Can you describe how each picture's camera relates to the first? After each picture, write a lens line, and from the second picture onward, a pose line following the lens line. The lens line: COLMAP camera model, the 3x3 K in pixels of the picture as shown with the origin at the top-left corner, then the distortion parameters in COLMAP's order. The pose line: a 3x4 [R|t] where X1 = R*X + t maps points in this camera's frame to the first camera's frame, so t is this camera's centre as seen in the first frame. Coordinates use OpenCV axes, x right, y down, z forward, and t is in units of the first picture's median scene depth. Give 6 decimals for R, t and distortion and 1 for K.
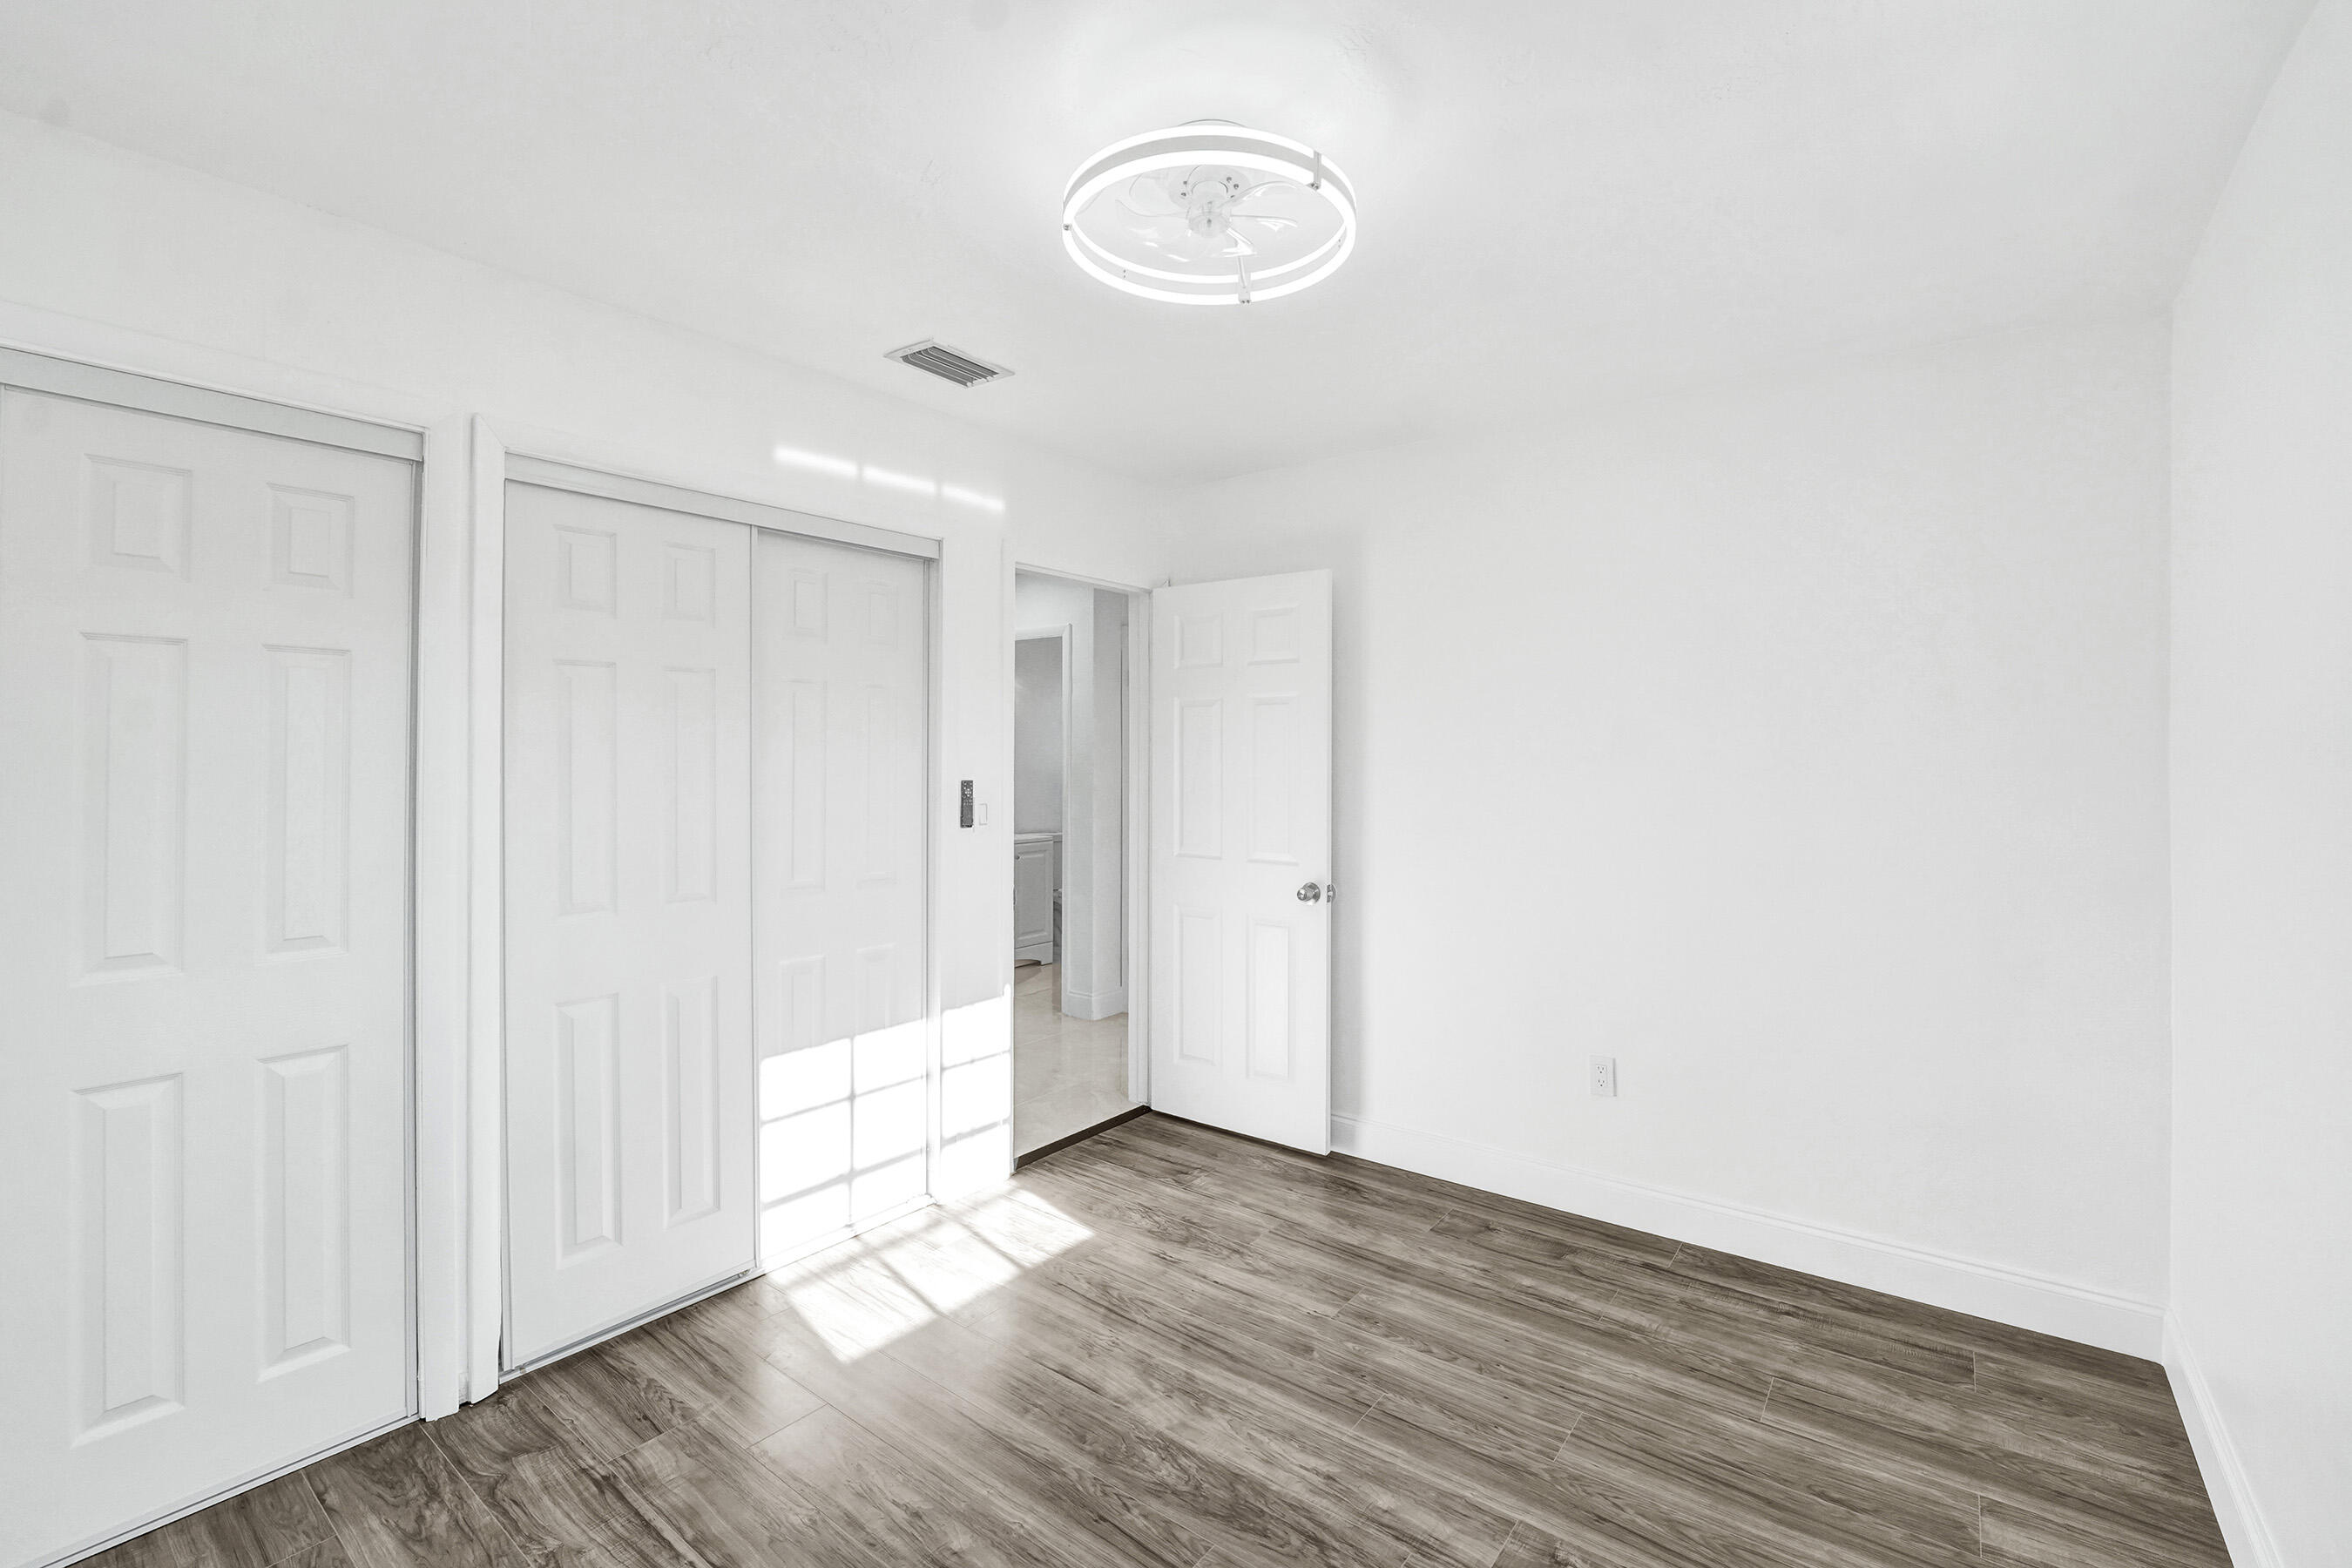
lens RADIAL K [[1008.6, 0, 1162.3], [0, 1008.6, 788.1], [0, 0, 1]] dist [-0.025434, 0.000592]
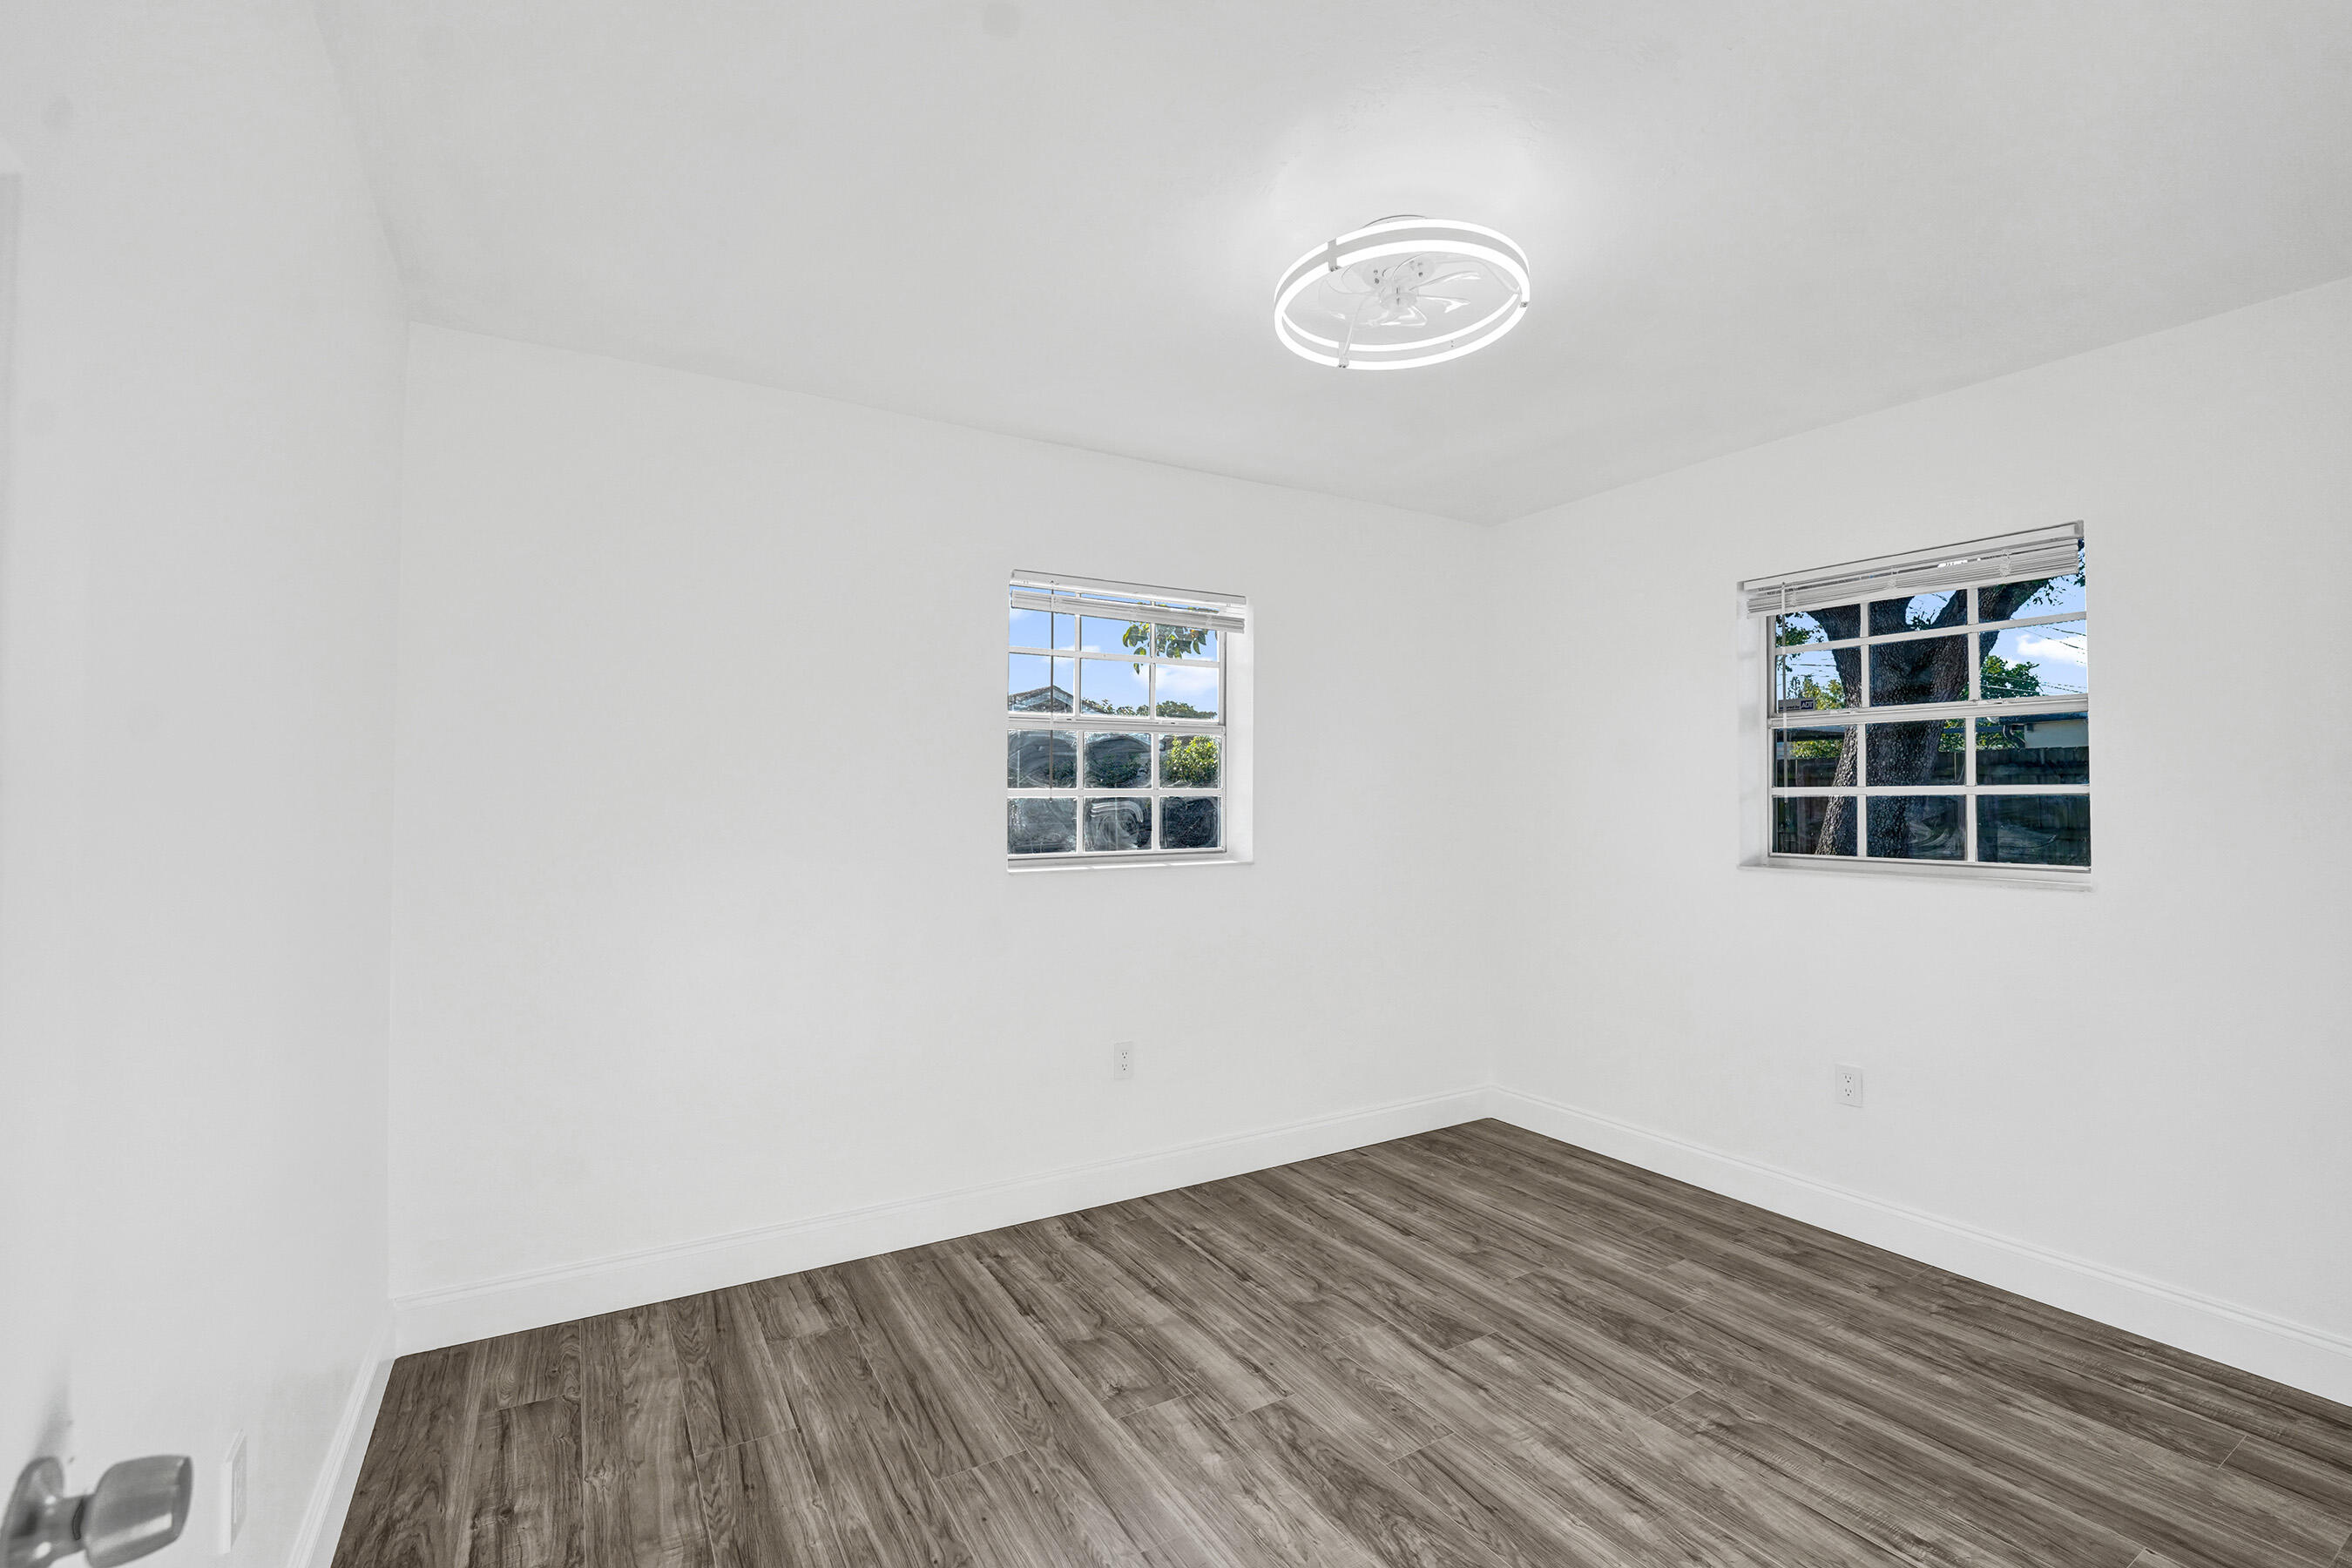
lens RADIAL K [[1008.6, 0, 1162.3], [0, 1008.6, 788.1], [0, 0, 1]] dist [-0.025434, 0.000592]
pose [[-0.927868, 0.002378, 0.372902, -0.116978], [0.009268, 0.999818, 0.016686, -0.017635], [-0.372795, 0.018938, -0.927721, 1.849923]]
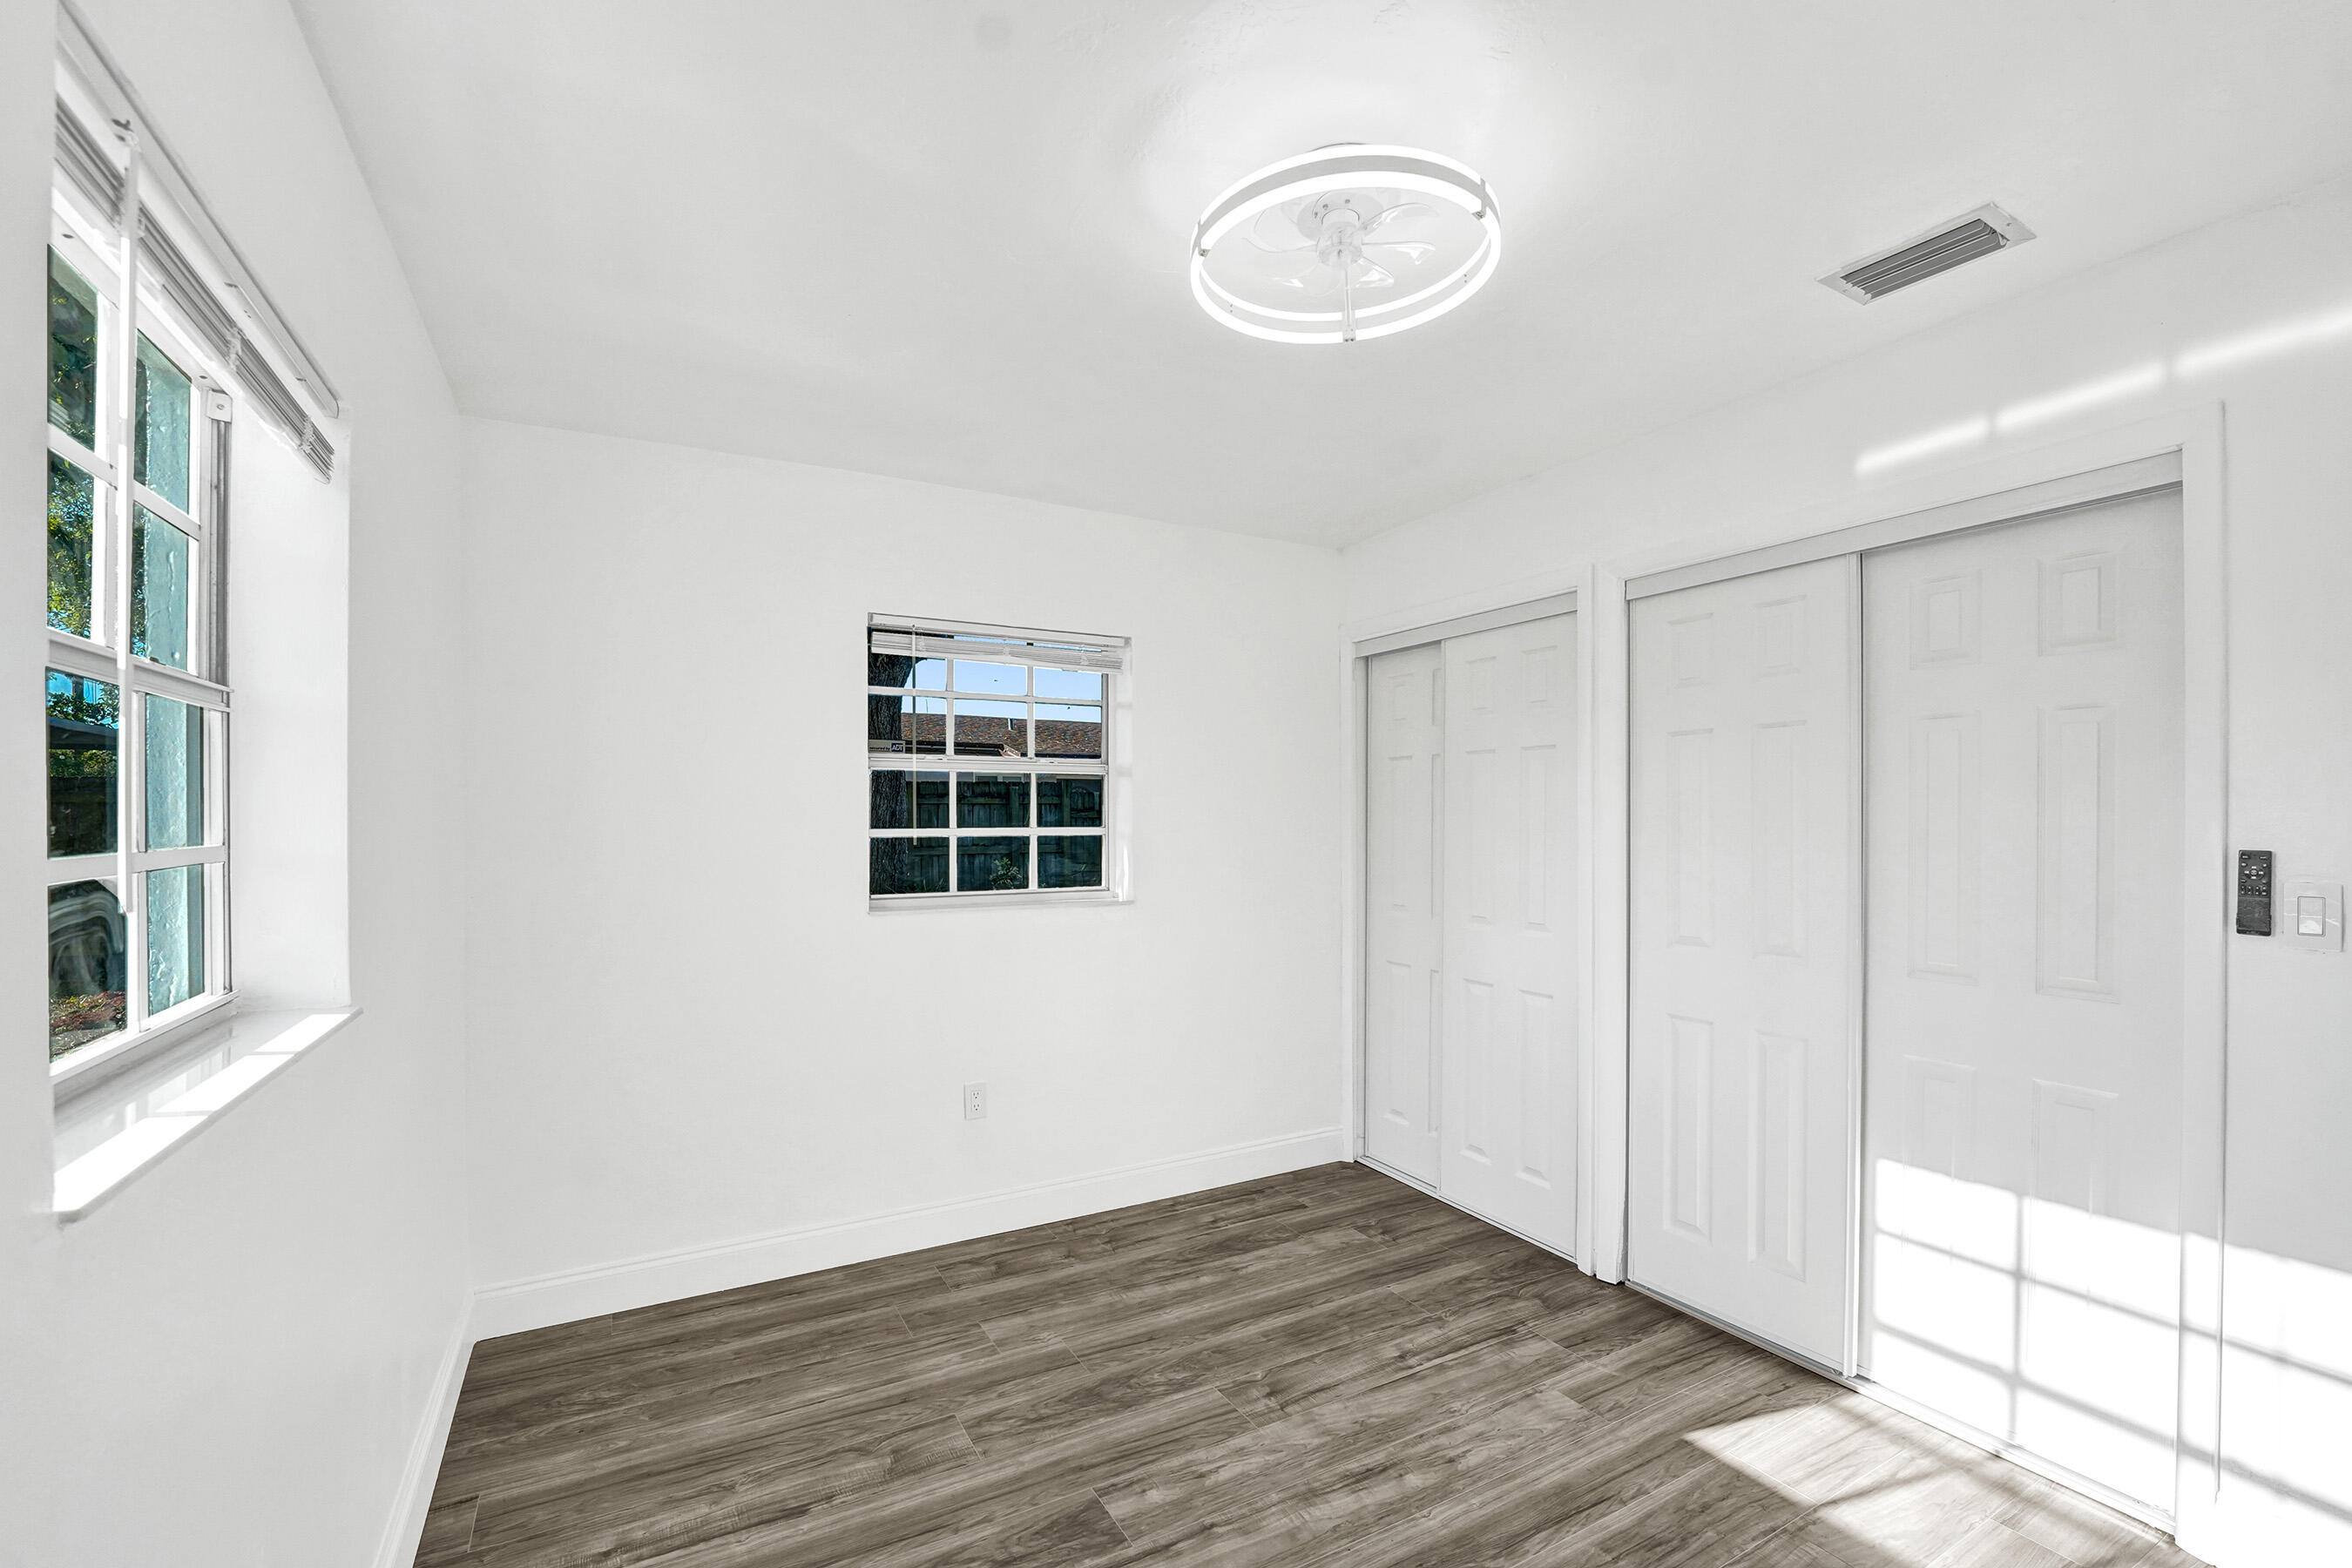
lens RADIAL K [[1000.0, 0, 1164.3], [0, 1000.0, 850.4], [0, 0, 1]] dist [-0.031843, 0.000066]
pose [[-0.399322, 0.030639, -0.916299, 0.841492], [-0.021202, 0.998866, 0.042639, -0.026354], [0.916566, 0.036454, -0.398219, 1.019579]]
